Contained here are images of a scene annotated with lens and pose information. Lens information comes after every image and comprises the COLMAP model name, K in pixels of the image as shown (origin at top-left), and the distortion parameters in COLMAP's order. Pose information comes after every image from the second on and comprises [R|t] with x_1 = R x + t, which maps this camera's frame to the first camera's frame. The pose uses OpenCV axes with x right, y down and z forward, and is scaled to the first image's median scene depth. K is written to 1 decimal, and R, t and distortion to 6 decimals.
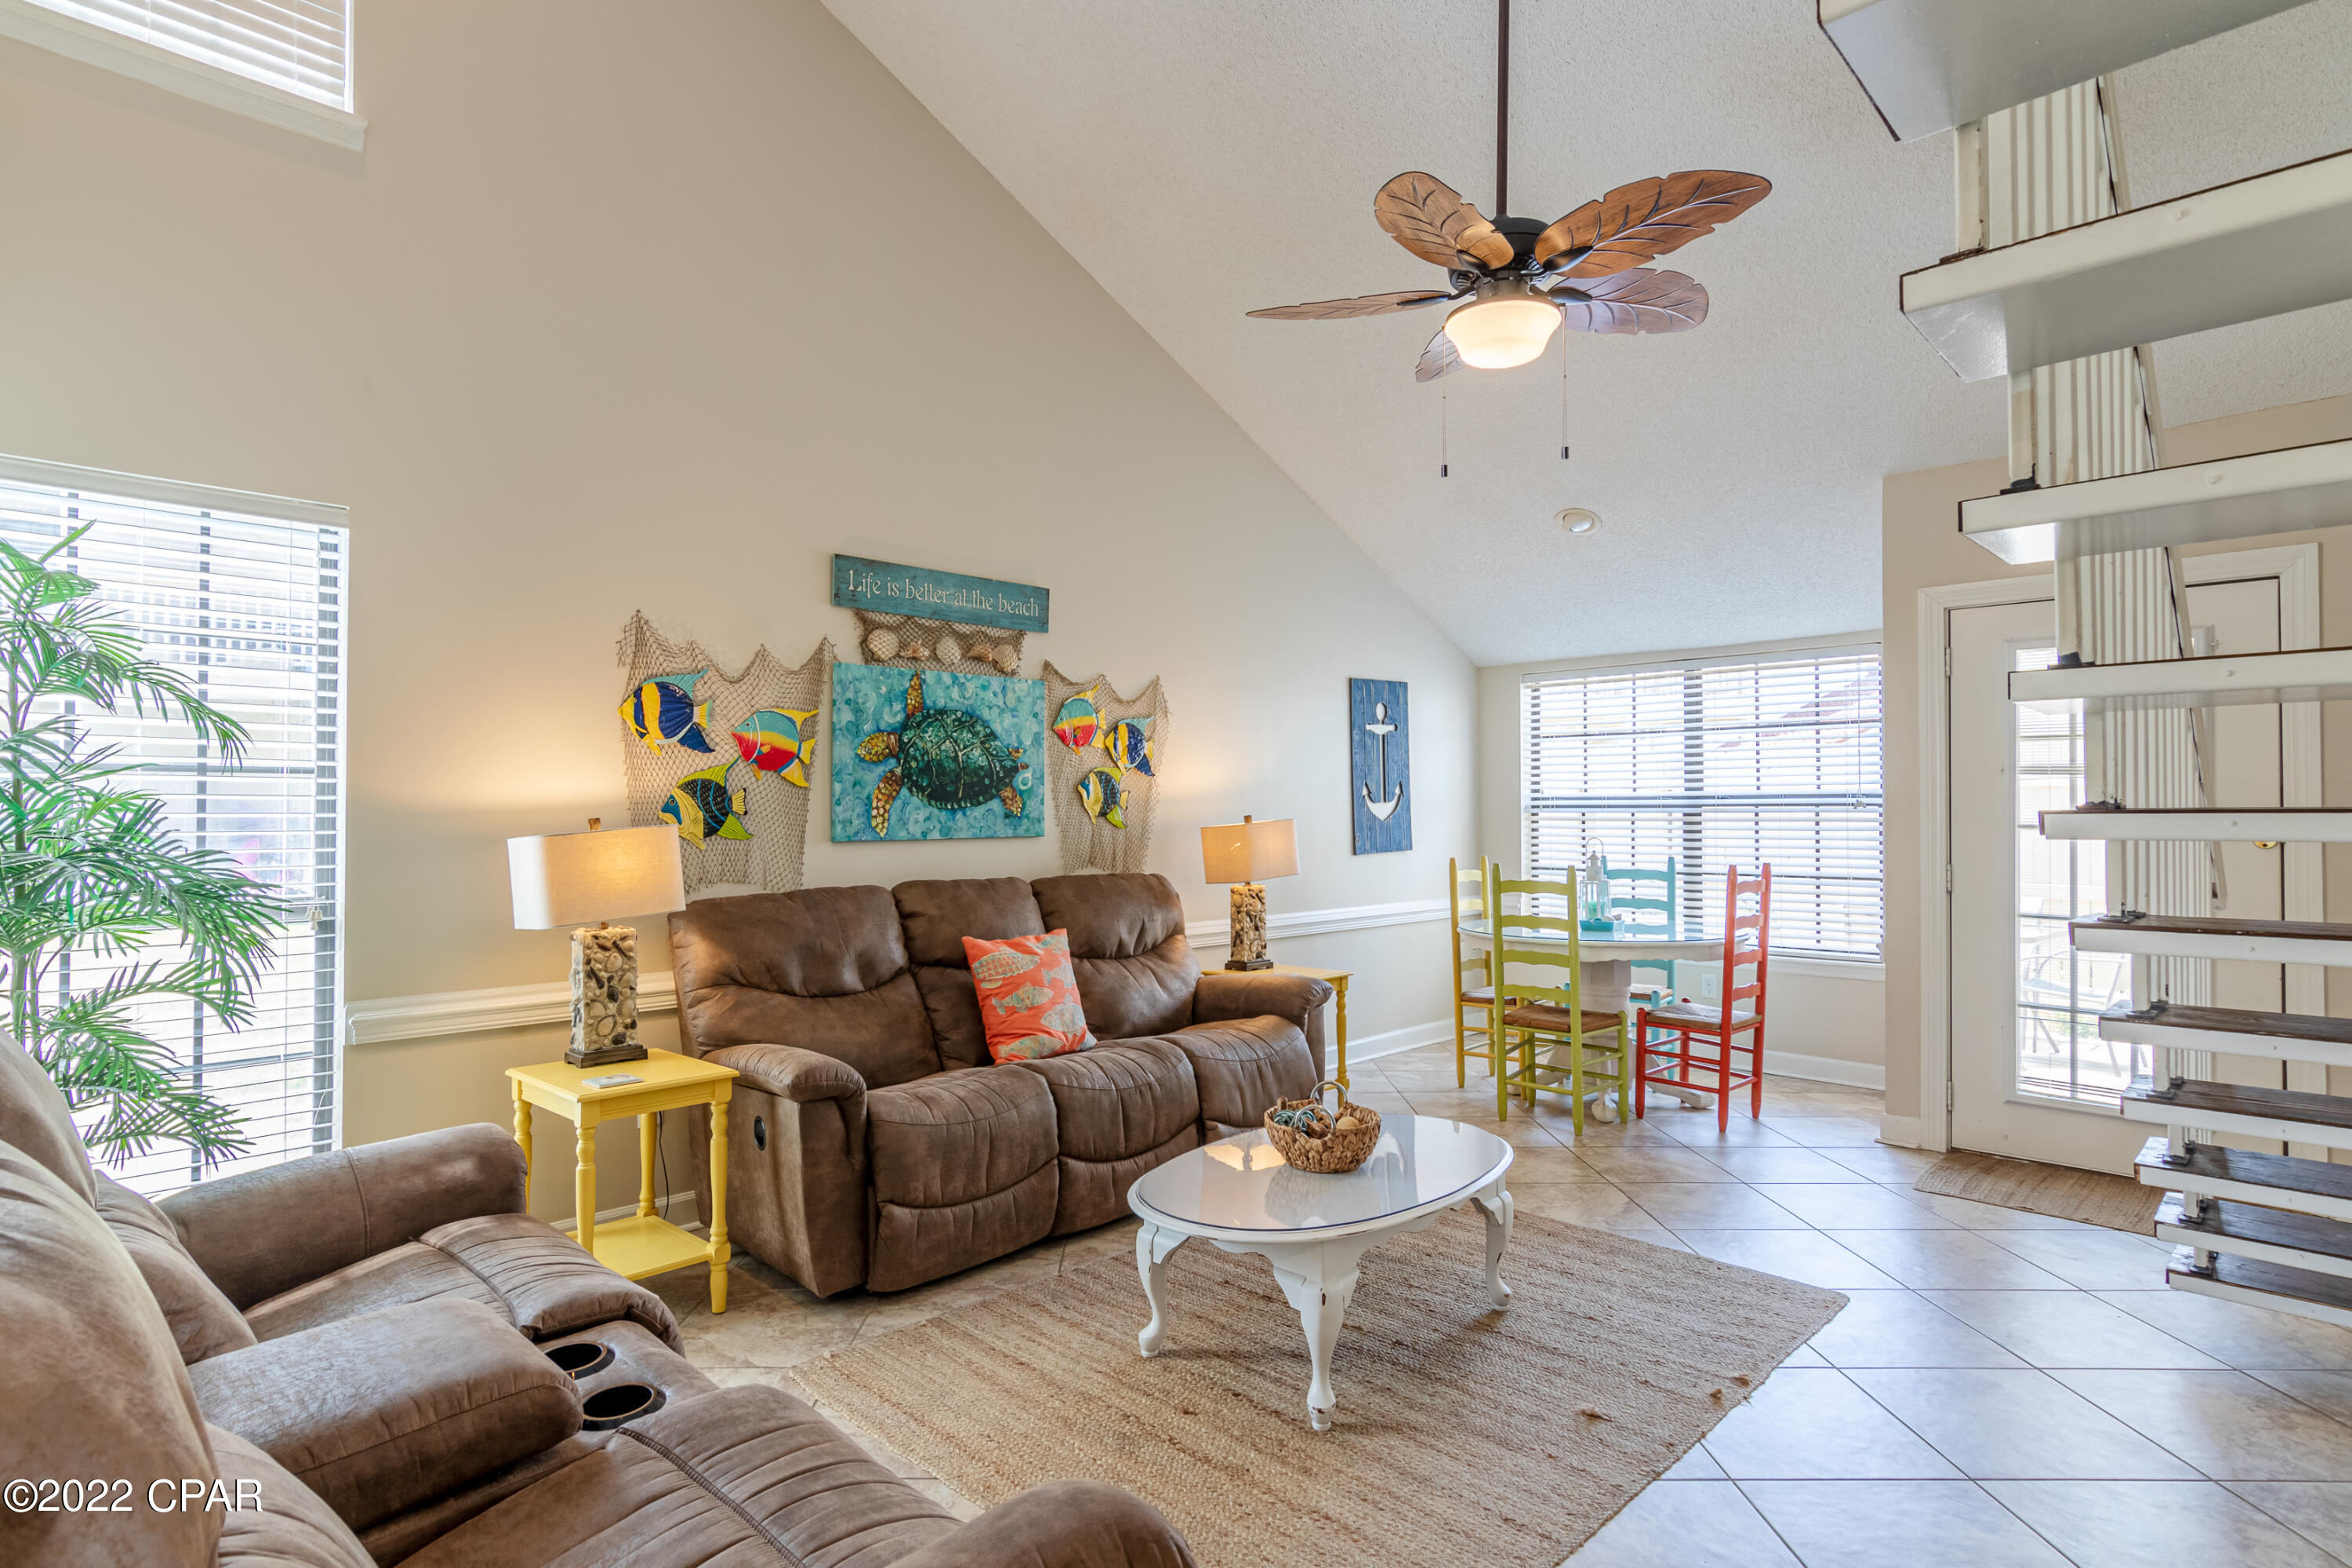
lens RADIAL K [[1199.8, 0, 1184.0], [0, 1199.8, 798.4], [0, 0, 1]] dist [-0.006464, -0.000351]
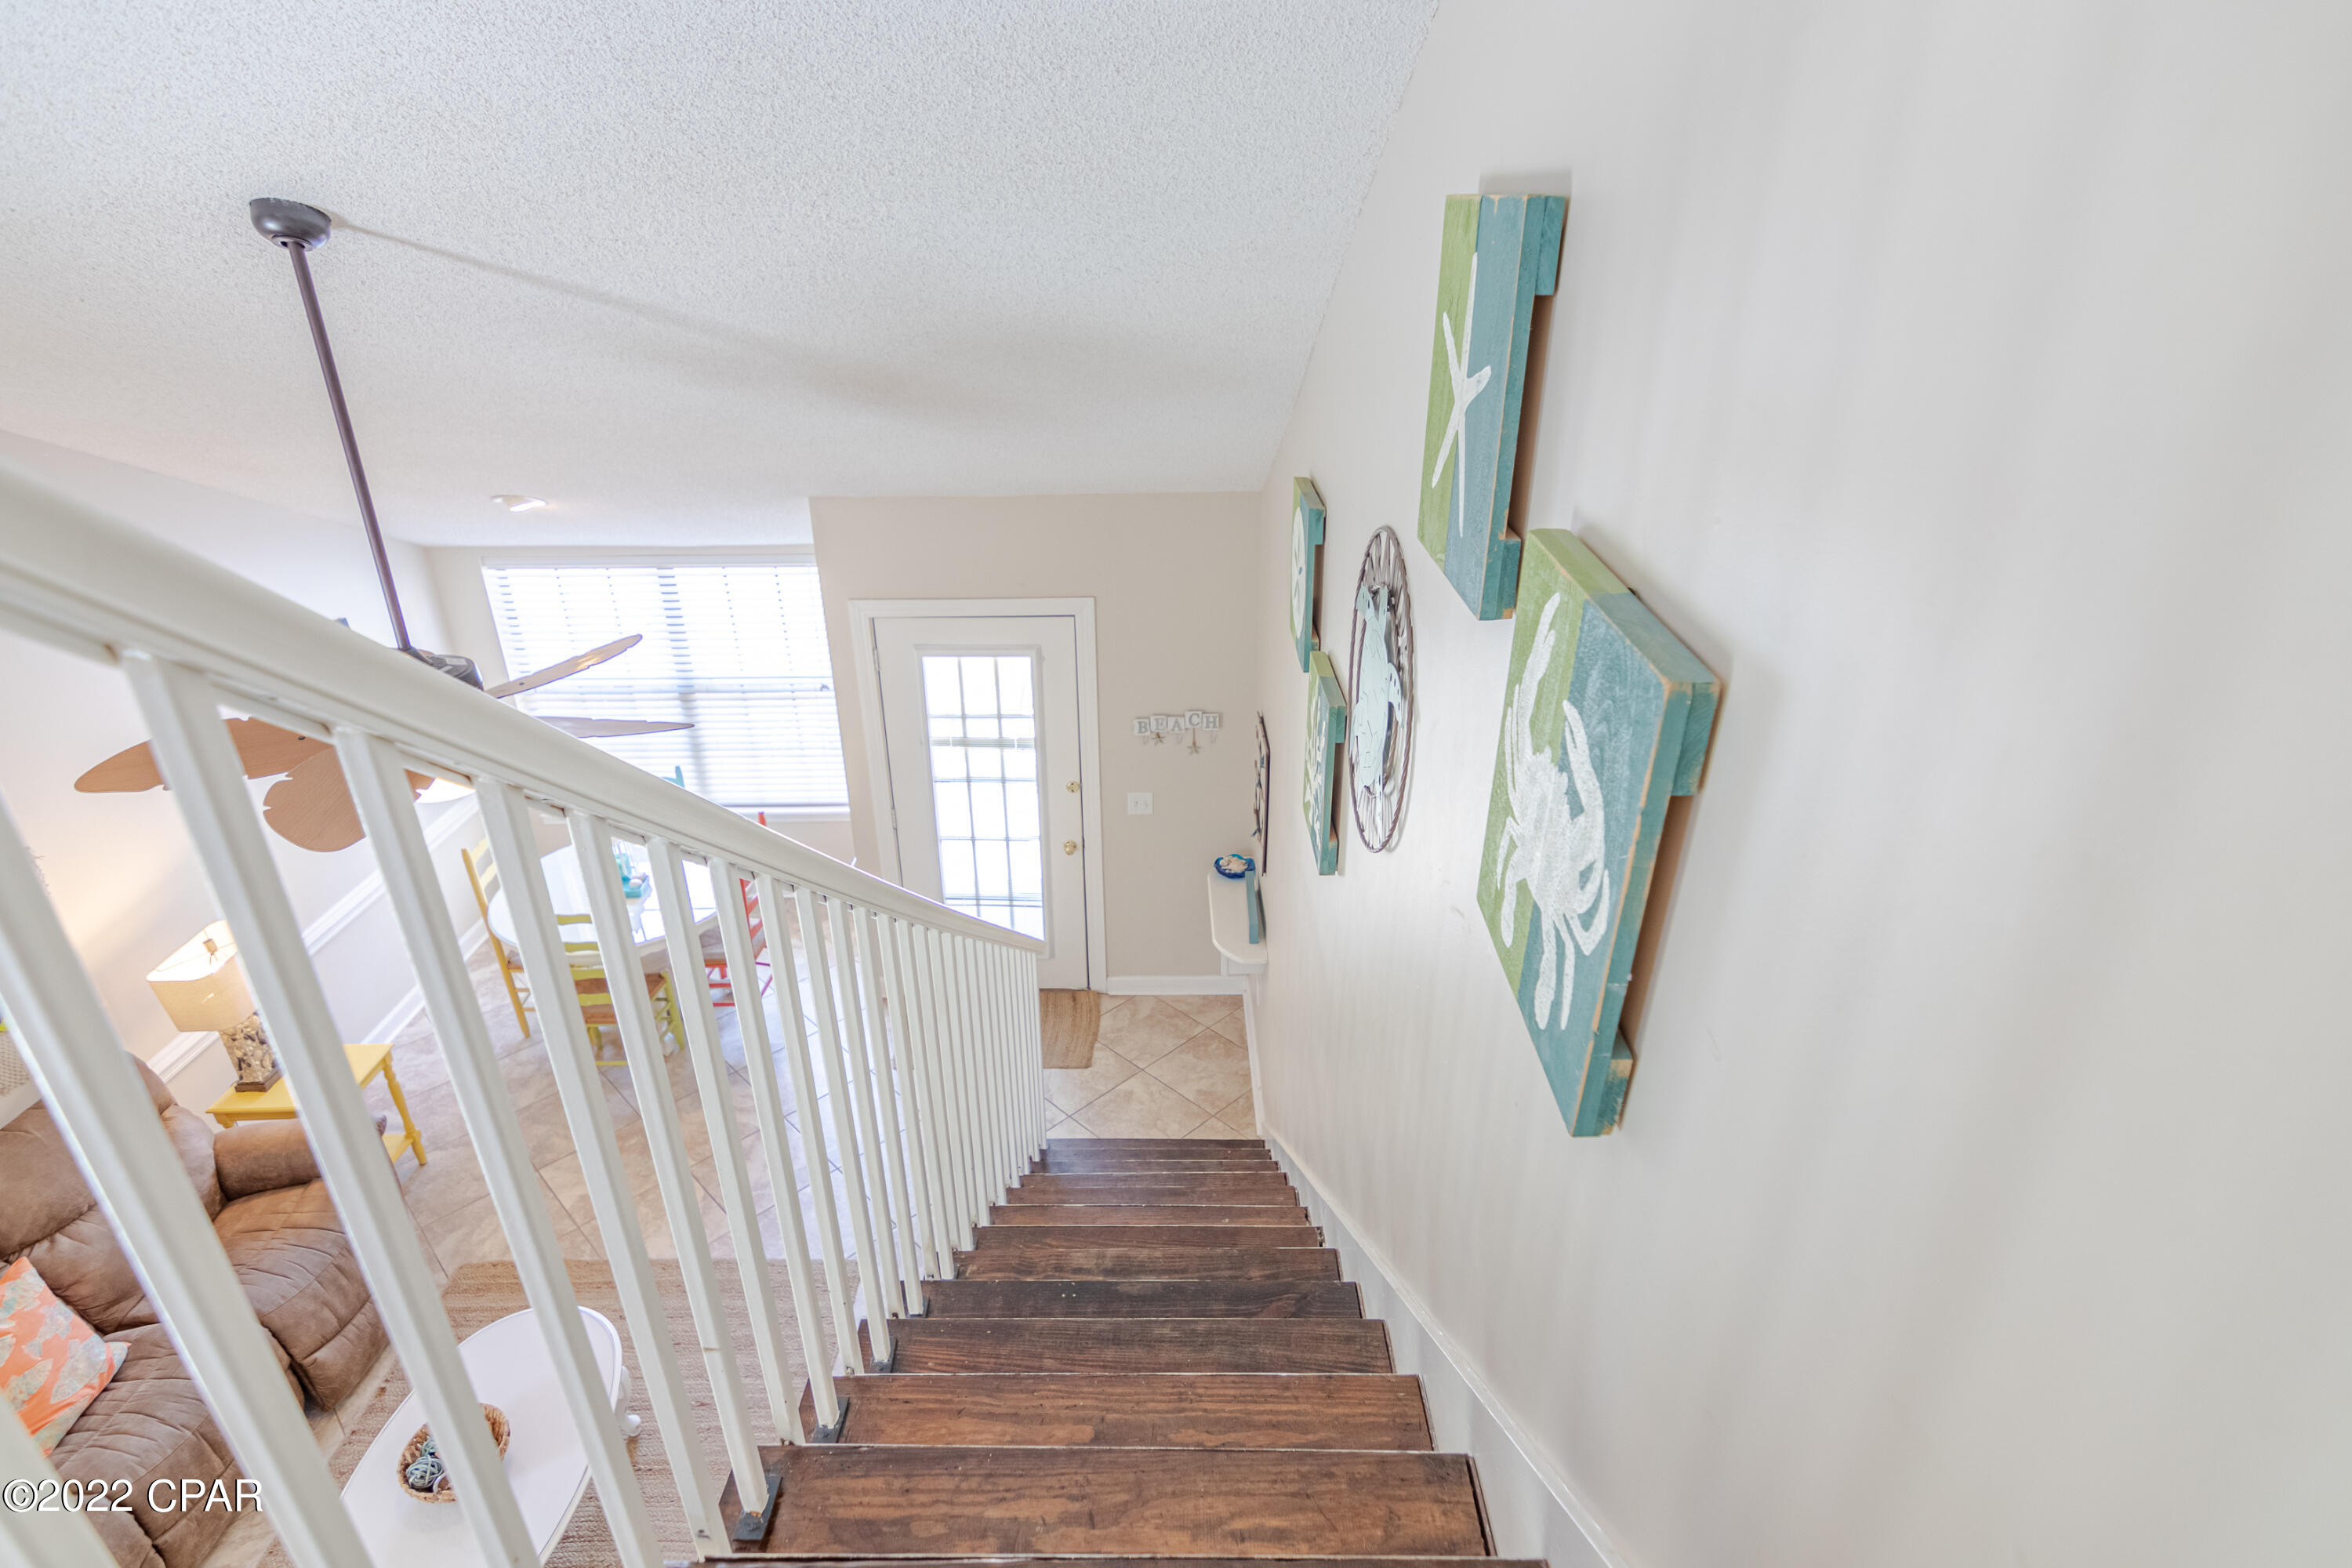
lens RADIAL K [[1159.6, 0, 1155.2], [0, 1159.6, 793.5], [0, 0, 1]] dist [0.001041, 0.001789]
pose [[0.718515, -0.300206, 0.627386, 0.057832], [-0.000065, 0.902021, 0.431693, -0.518625], [-0.695512, -0.310218, 0.648096, -0.013737]]
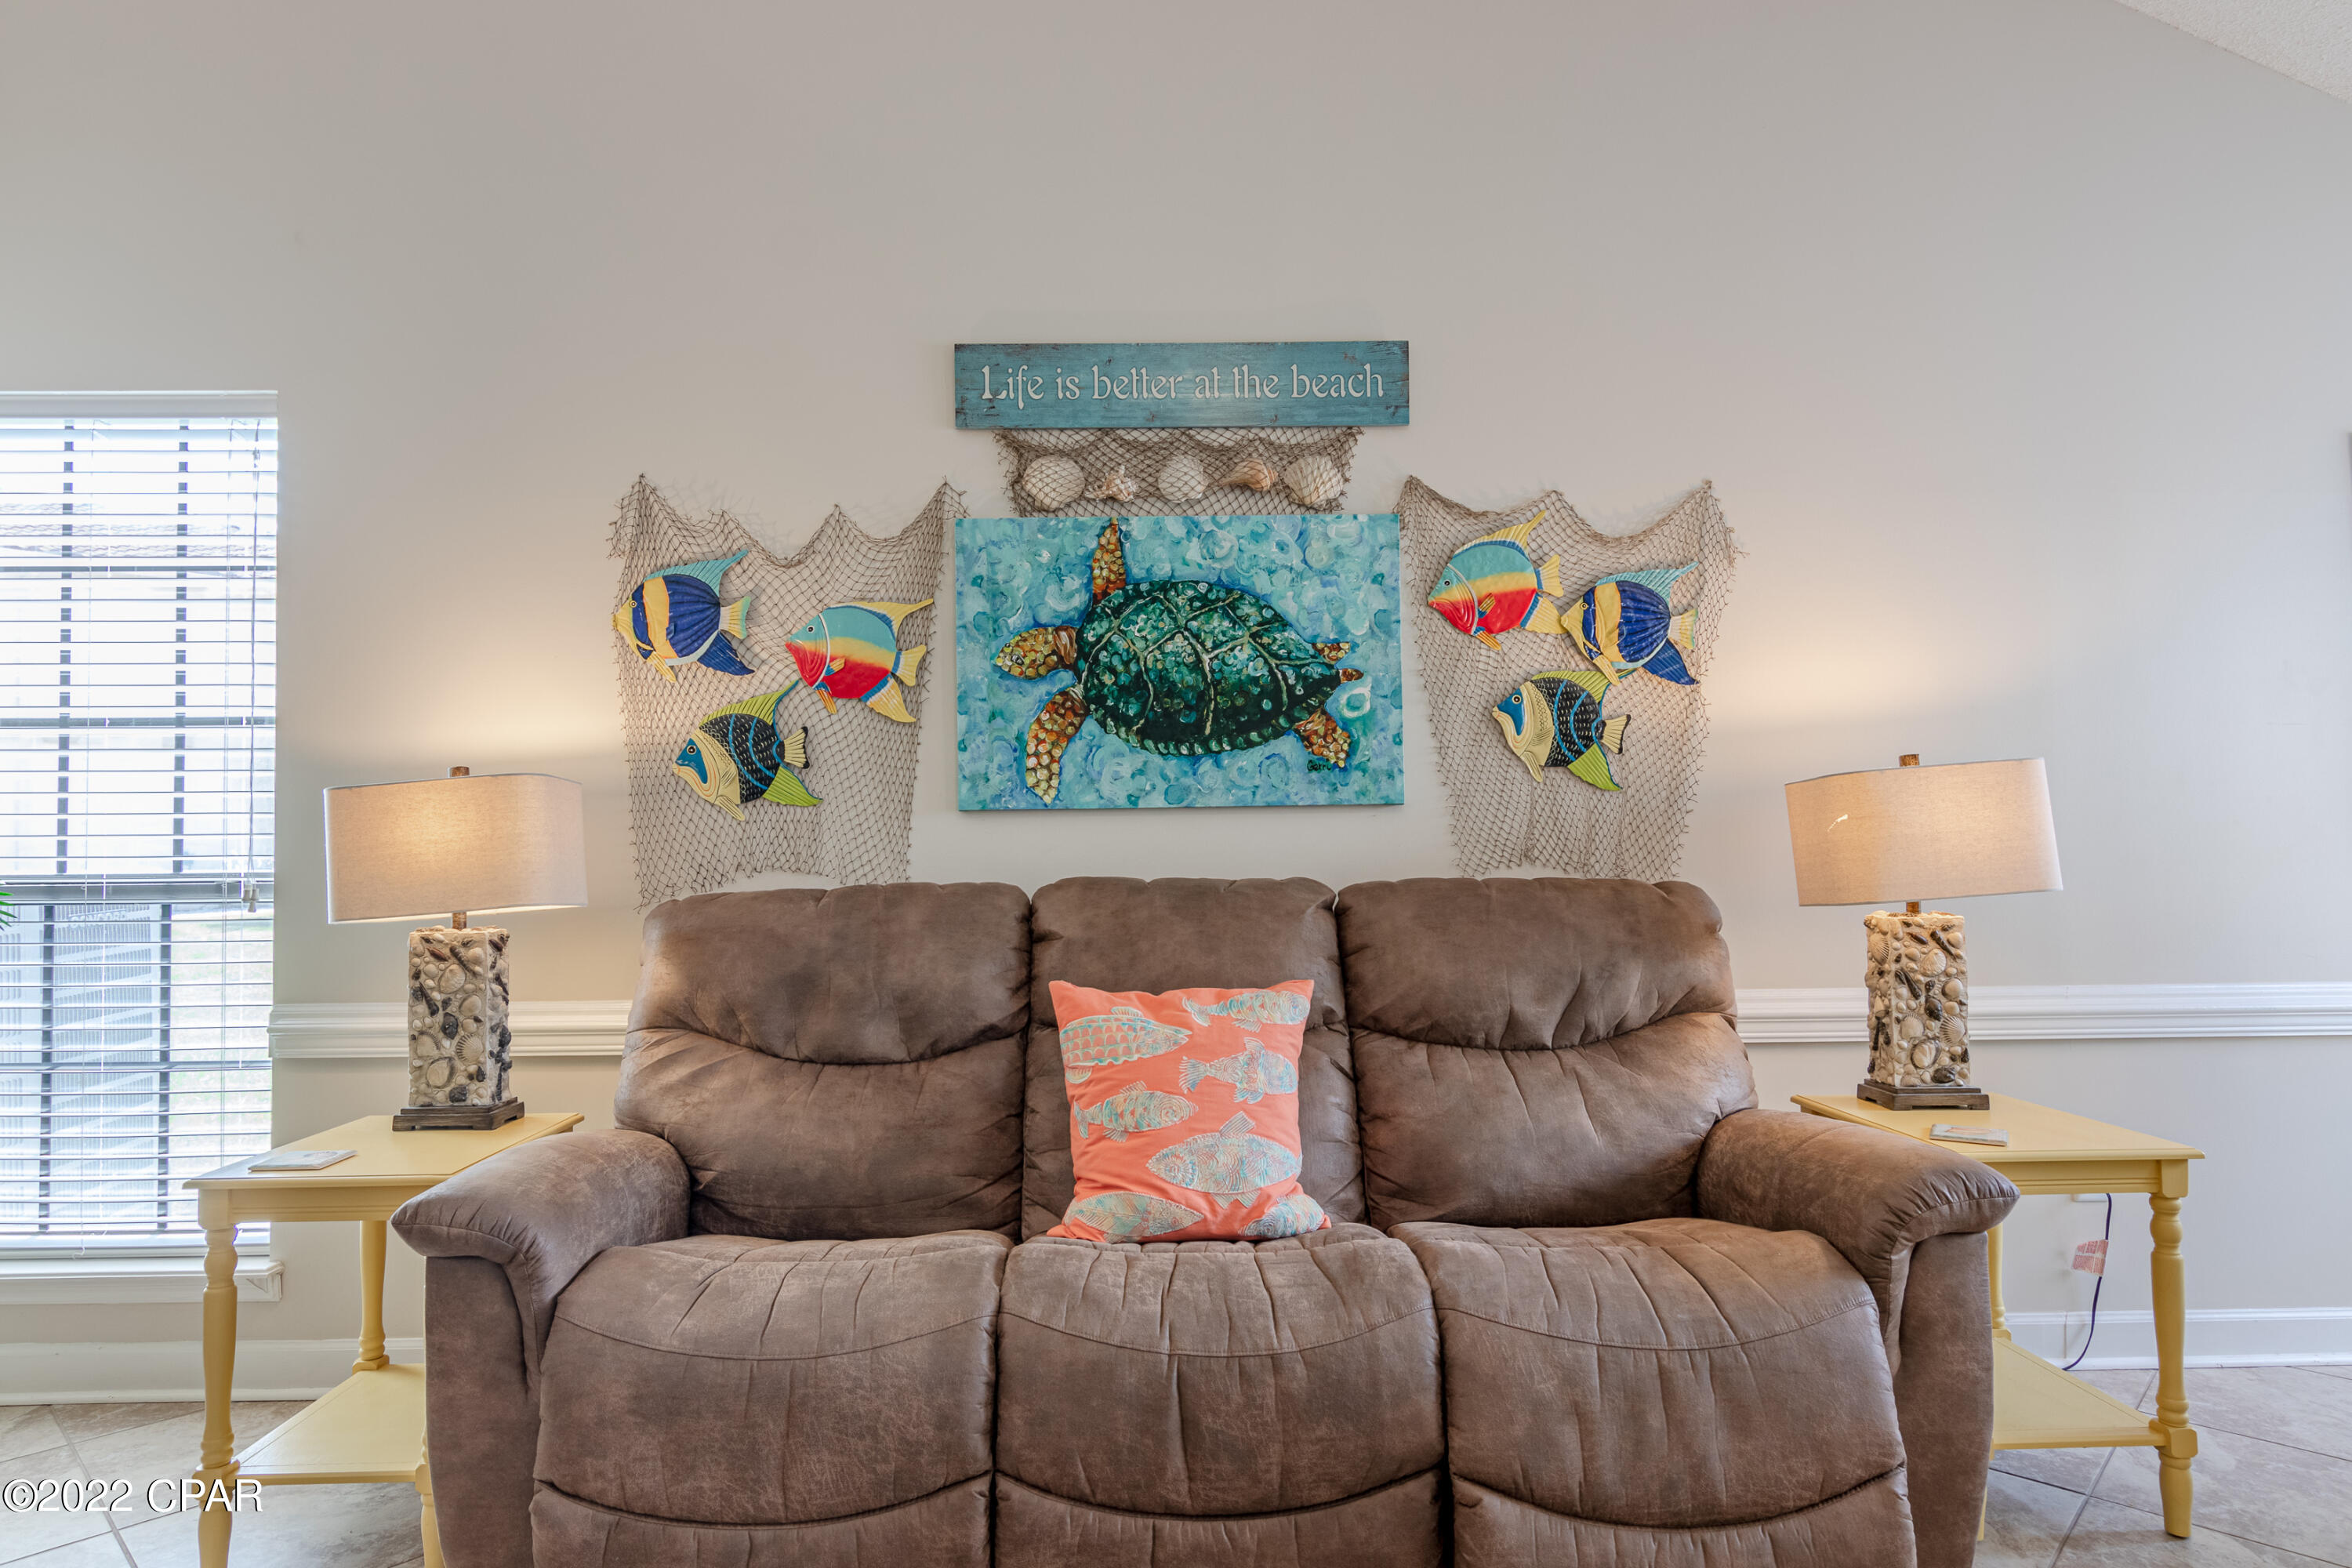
lens RADIAL K [[1336.2, 0, 1137.4], [0, 1336.2, 798.9], [0, 0, 1]] dist [-0.006768, 0.002676]
pose [[0.705407, -0.022596, -0.708442, 0.227493], [0.017527, 0.999742, -0.014435, 0.036854], [0.708585, -0.002234, 0.705621, 0.514621]]
